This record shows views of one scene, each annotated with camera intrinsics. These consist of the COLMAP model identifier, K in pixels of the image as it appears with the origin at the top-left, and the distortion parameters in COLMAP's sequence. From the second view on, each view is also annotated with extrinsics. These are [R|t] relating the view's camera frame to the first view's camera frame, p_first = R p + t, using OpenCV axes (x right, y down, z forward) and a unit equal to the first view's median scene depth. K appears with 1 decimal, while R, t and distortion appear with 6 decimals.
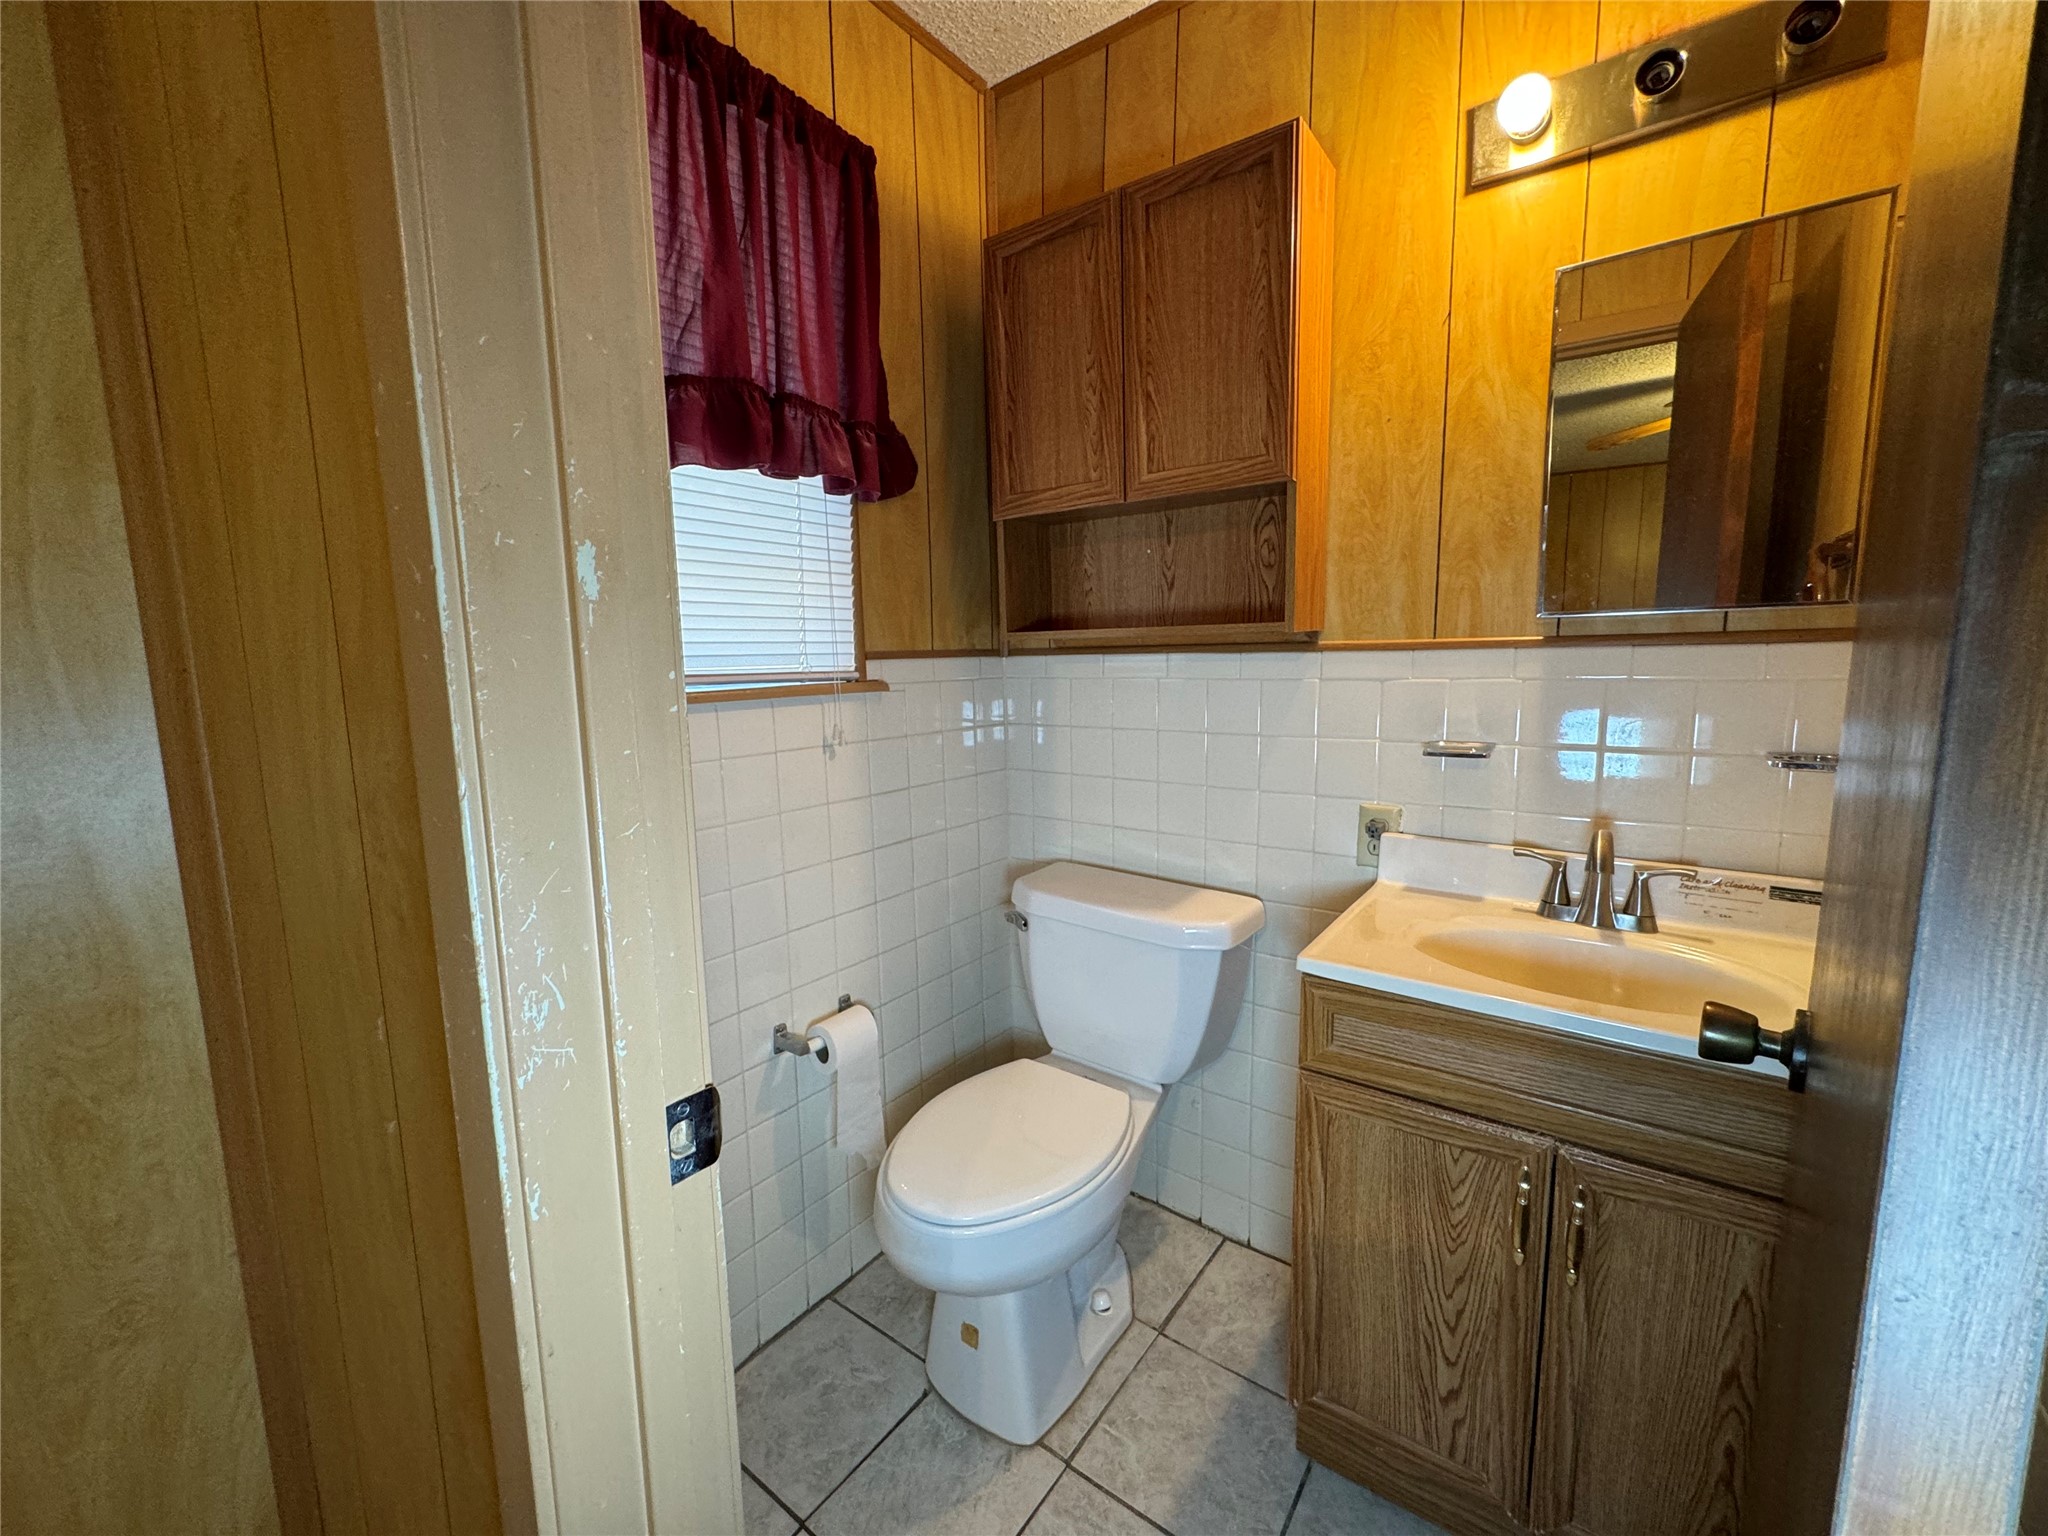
lens RADIAL K [[816.4, 0, 1035.5], [0, 816.4, 765.6], [0, 0, 1]] dist [-0.000612, 0.000070]
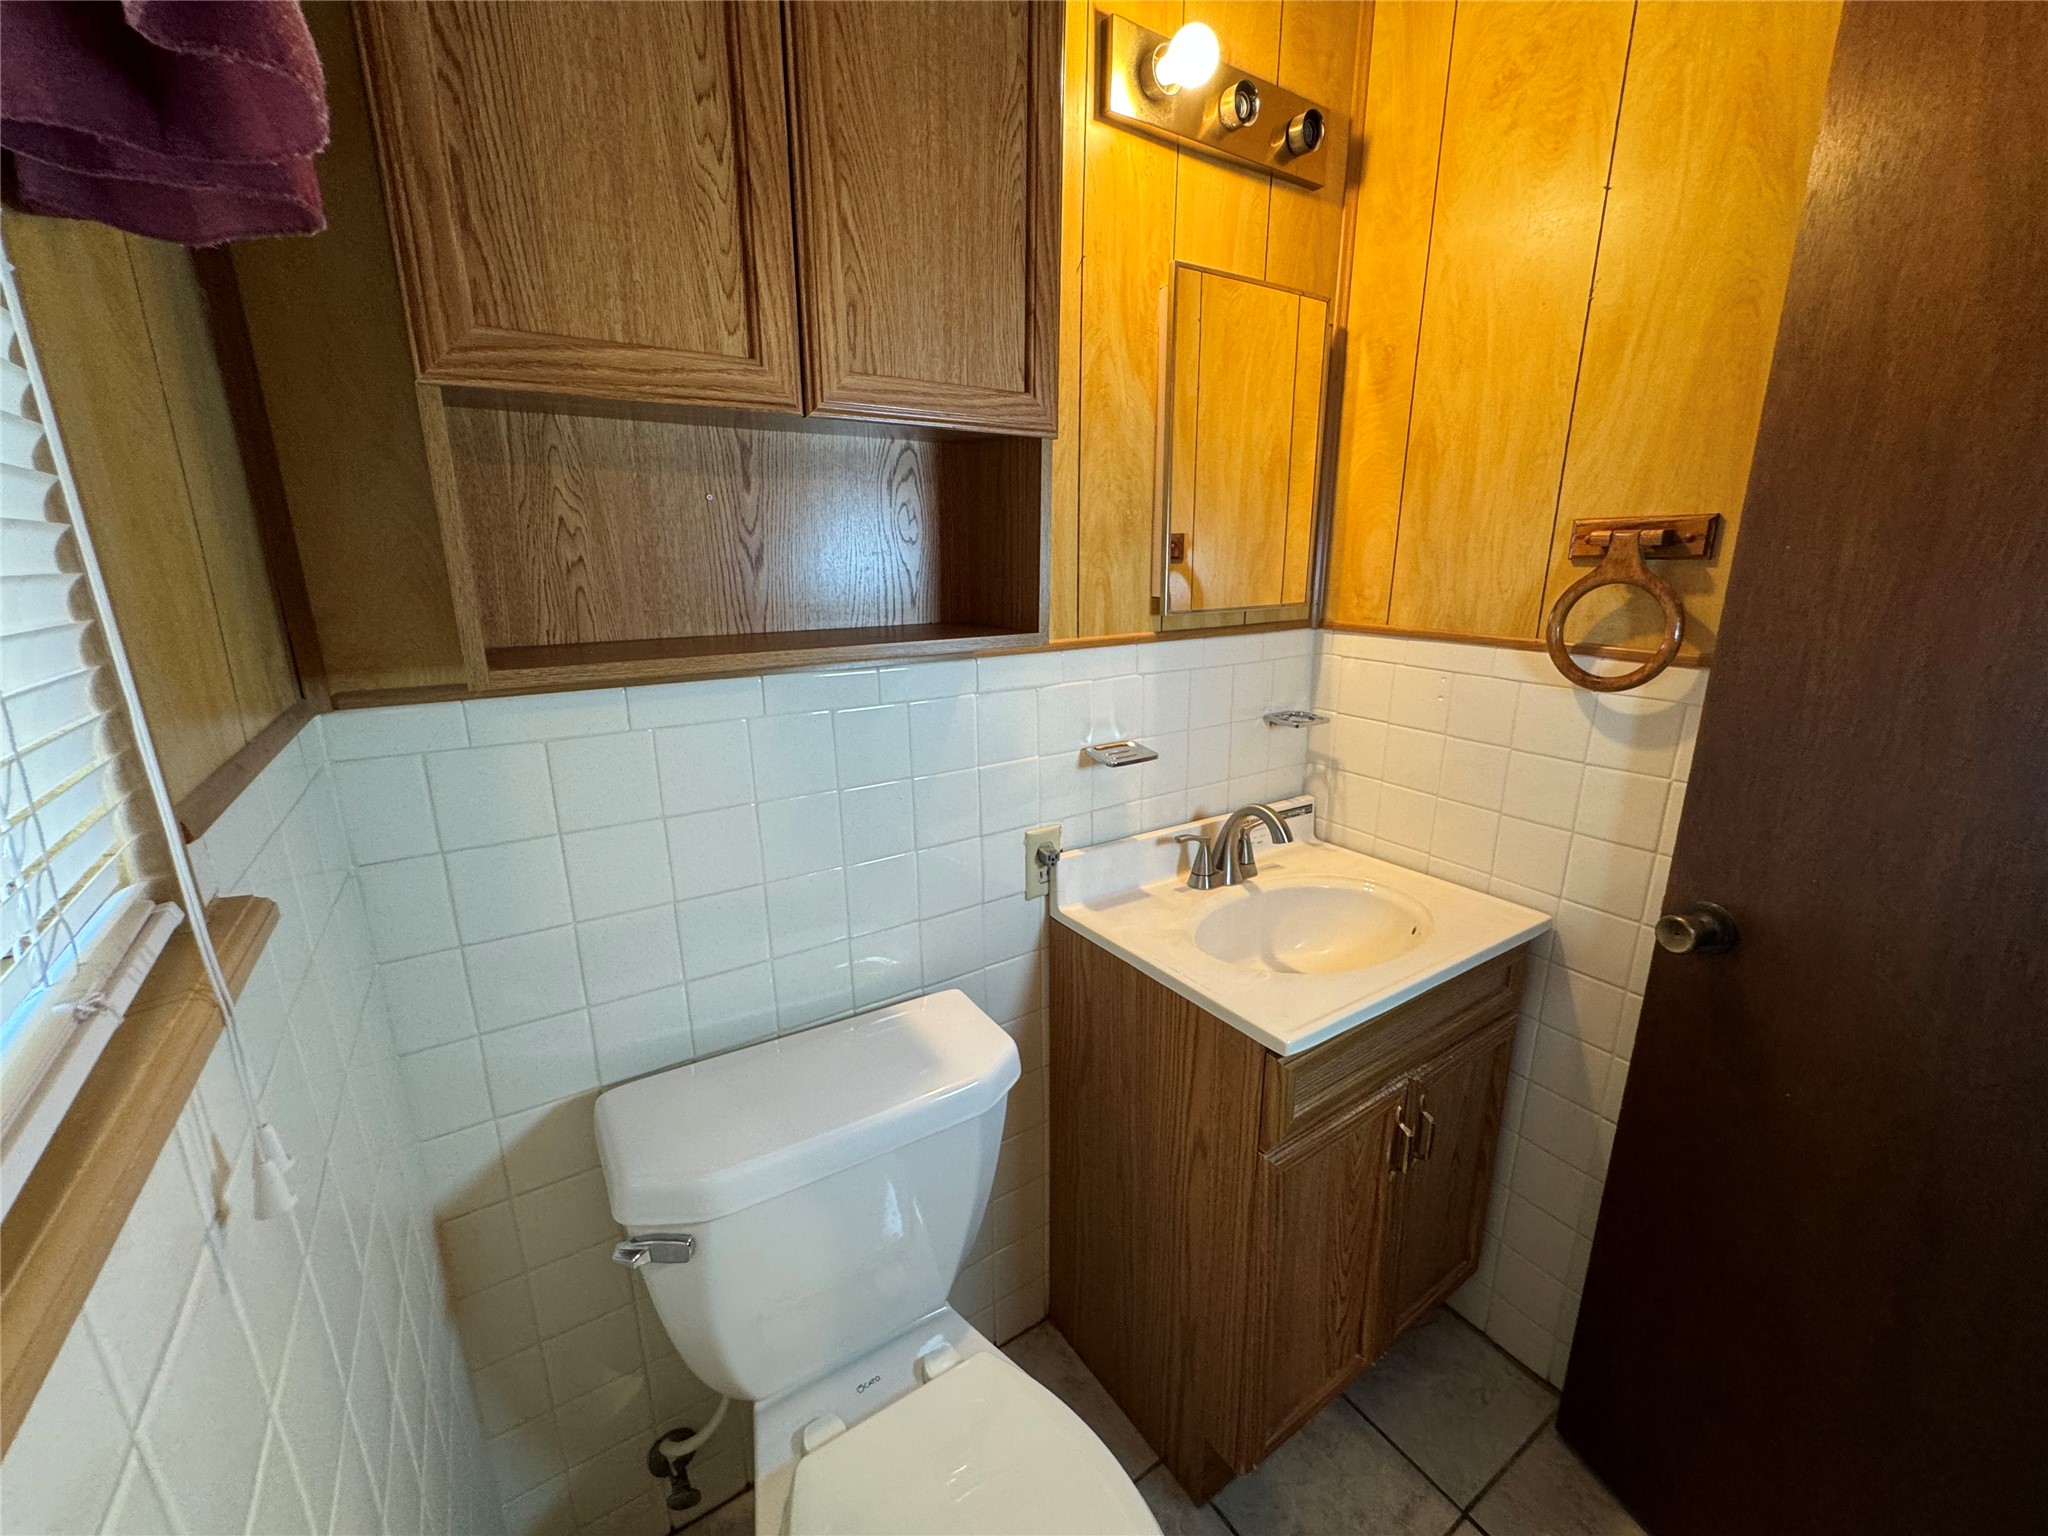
lens RADIAL K [[816.4, 0, 1025.0], [0, 816.4, 765.4], [0, 0, 1]] dist [-0.000612, 0.000070]
pose [[0.356468, -0.221342, 0.907710, -0.388059], [0.122499, 0.974218, 0.189453, -0.195834], [-0.926242, 0.043660, 0.374392, 0.718395]]
